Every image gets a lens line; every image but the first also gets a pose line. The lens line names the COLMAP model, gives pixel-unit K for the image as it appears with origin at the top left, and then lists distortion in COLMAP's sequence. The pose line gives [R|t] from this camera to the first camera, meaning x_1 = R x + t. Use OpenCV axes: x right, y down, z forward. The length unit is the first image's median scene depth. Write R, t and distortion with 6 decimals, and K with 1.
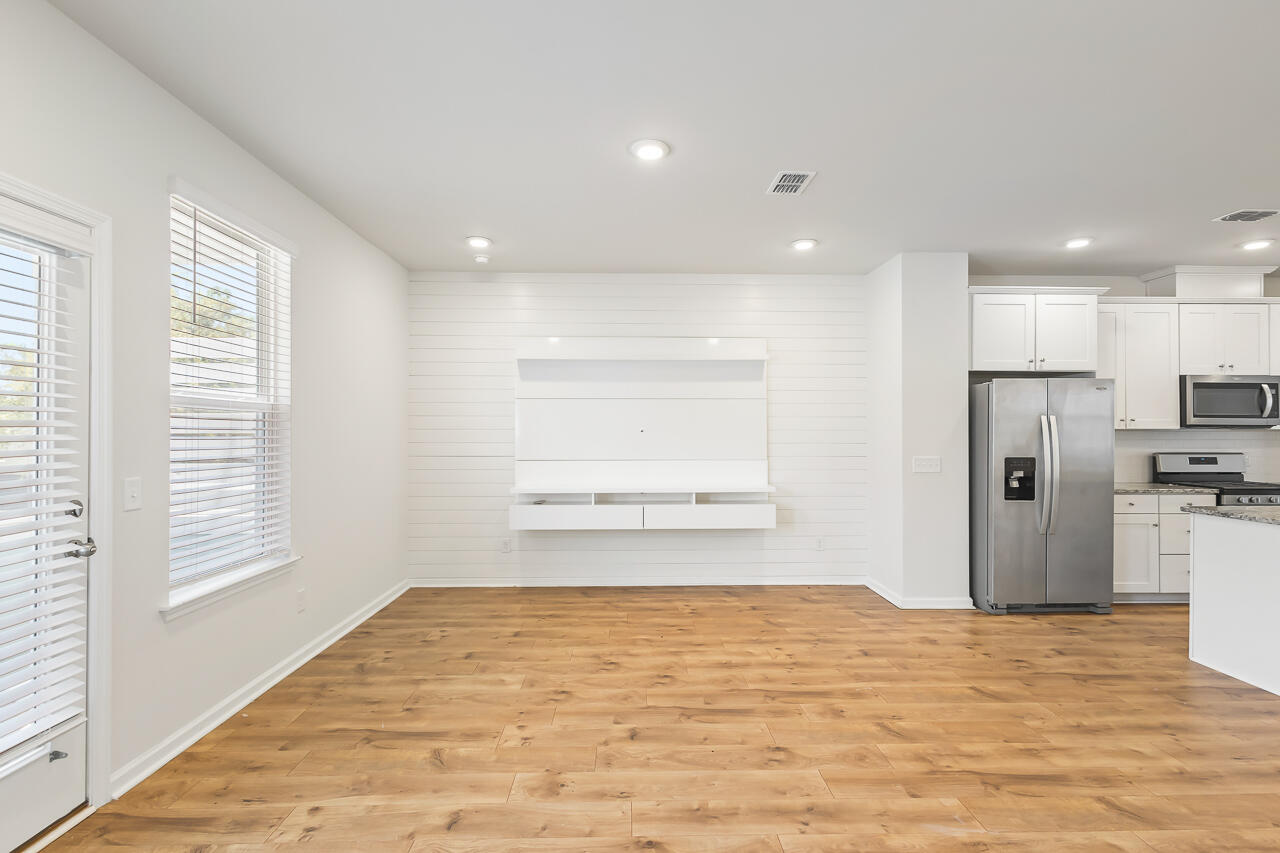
lens RADIAL K [[587.0, 0, 625.7], [0, 587.0, 435.1], [0, 0, 1]] dist [0.006678, -0.000087]
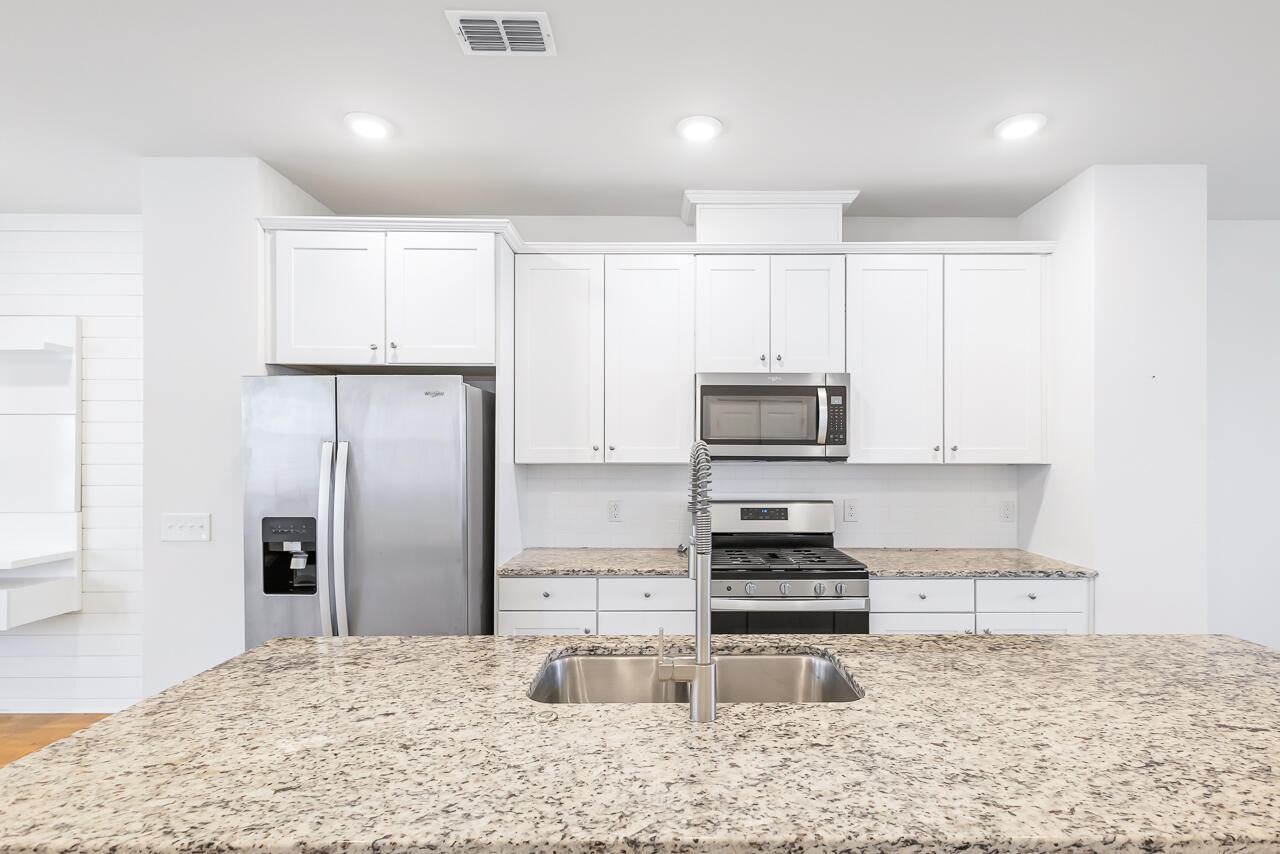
lens RADIAL K [[623.7, 0, 641.8], [0, 623.7, 453.0], [0, 0, 1]] dist [0.013124, -0.000414]
pose [[0.999744, -0.001073, -0.022580, 1.335767], [0.000940, 0.999982, -0.005936, -0.024535], [0.022586, 0.005913, 0.999727, 0.542312]]
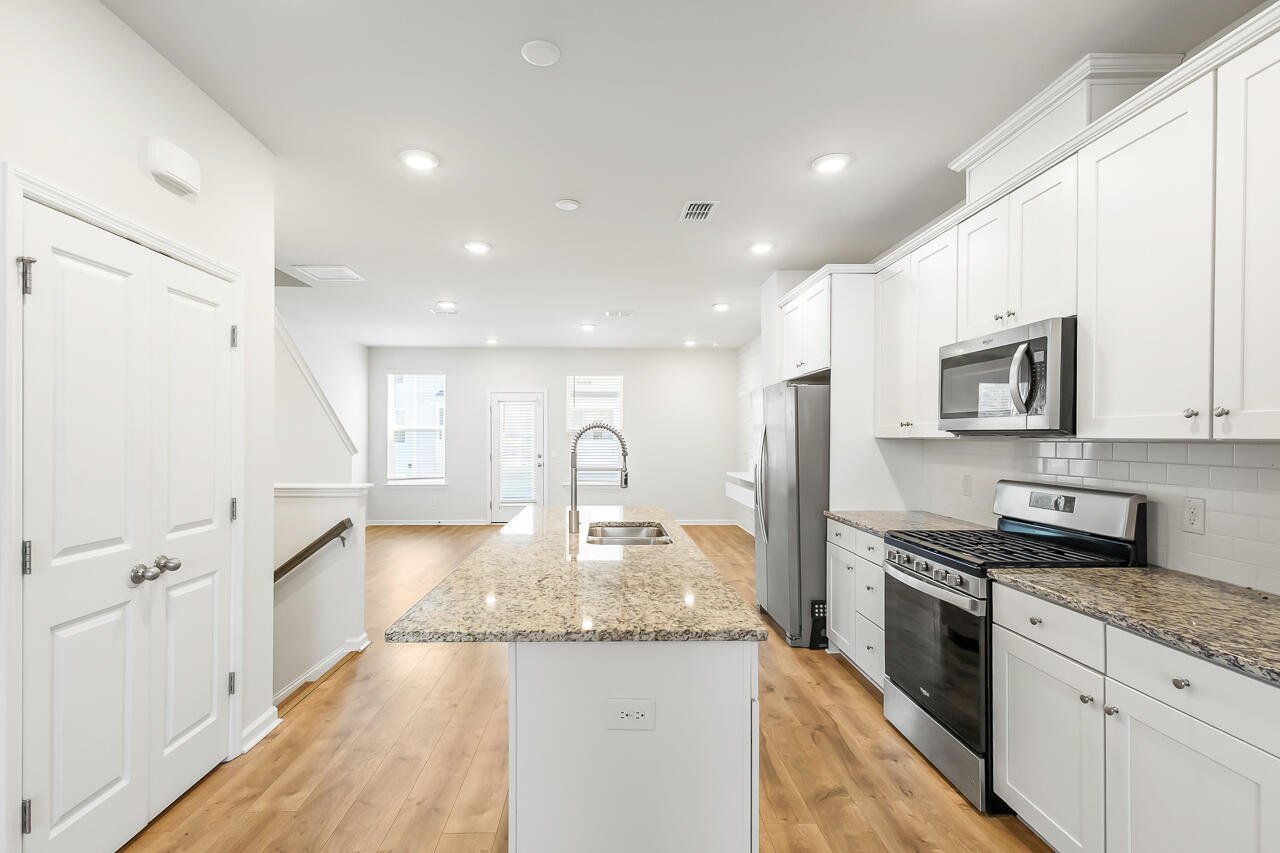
lens RADIAL K [[587.0, 0, 625.7], [0, 587.0, 435.1], [0, 0, 1]] dist [0.006678, -0.000087]
pose [[0.020954, -0.003280, -0.999775, 2.227905], [-0.006340, 0.999974, -0.003413, -0.013074], [0.999760, 0.006410, 0.020932, 0.967639]]
